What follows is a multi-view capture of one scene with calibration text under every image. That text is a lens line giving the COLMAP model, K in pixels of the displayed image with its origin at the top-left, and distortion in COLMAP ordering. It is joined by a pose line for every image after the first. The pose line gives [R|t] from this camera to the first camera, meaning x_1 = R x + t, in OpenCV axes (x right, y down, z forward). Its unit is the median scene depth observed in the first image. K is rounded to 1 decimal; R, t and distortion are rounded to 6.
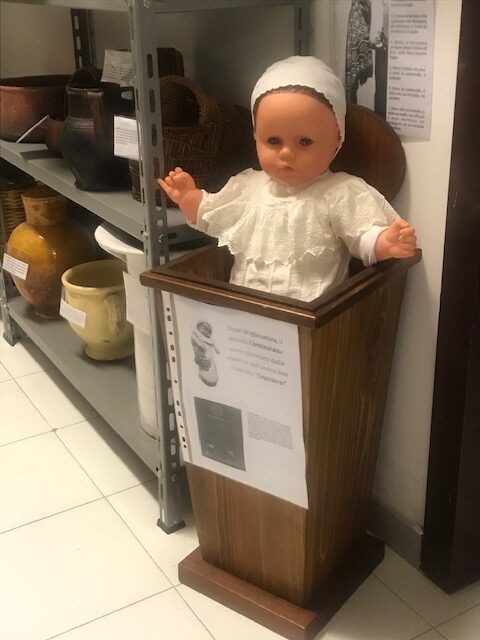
lens RADIAL K [[845.2, 0, 240.5], [0, 845.2, 319.8], [0, 0, 1]] dist [0.046688, 0.000000]
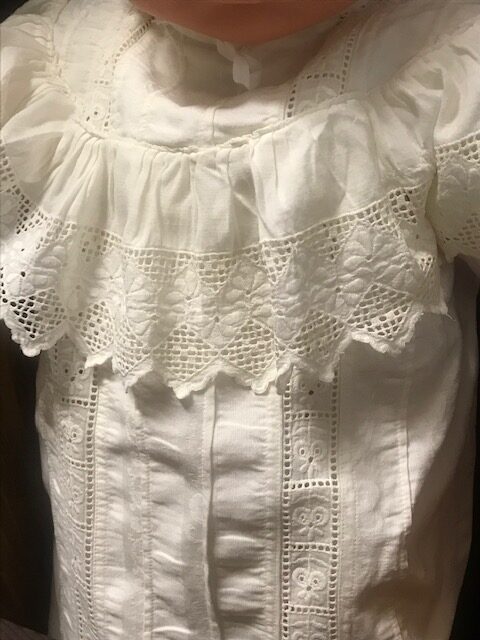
lens RADIAL K [[845.2, 0, 238.8], [0, 845.2, 320.1], [0, 0, 1]] dist [0.046688, 0.000000]
pose [[0.972842, -0.133191, 0.189312, 0.004215], [0.093895, 0.974627, 0.203187, -0.134525], [-0.211571, -0.179894, 0.960664, 0.769105]]
